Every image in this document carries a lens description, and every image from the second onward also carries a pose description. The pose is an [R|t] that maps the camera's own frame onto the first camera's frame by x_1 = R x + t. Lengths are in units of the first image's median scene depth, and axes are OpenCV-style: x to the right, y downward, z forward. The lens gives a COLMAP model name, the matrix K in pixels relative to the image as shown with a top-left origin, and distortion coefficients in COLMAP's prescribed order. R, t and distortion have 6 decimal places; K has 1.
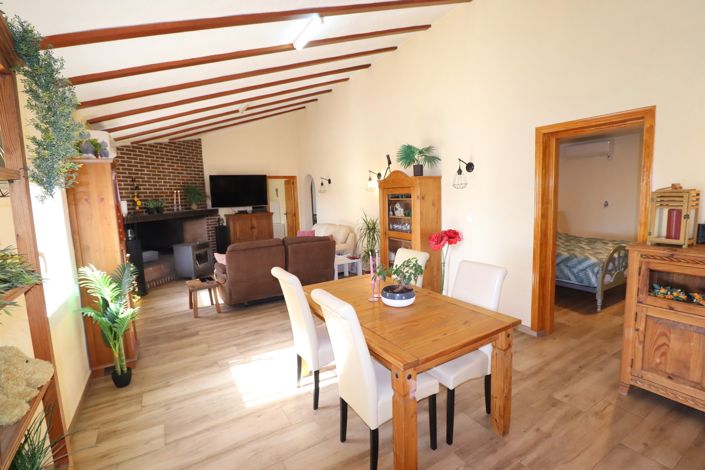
lens RADIAL K [[328.8, 0, 352.1], [0, 328.8, 237.2], [0, 0, 1]] dist [-0.003966, -0.000150]
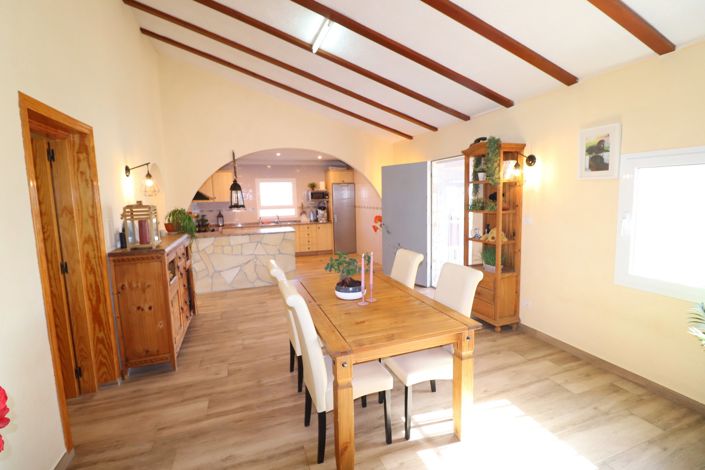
lens RADIAL K [[328.8, 0, 354.2], [0, 328.8, 233.3], [0, 0, 1]] dist [-0.003966, -0.000150]
pose [[-0.979977, 0.039116, 0.195230, -0.087358], [0.086355, 0.966993, 0.239722, -0.258116], [-0.179409, 0.251782, -0.951009, 1.968842]]
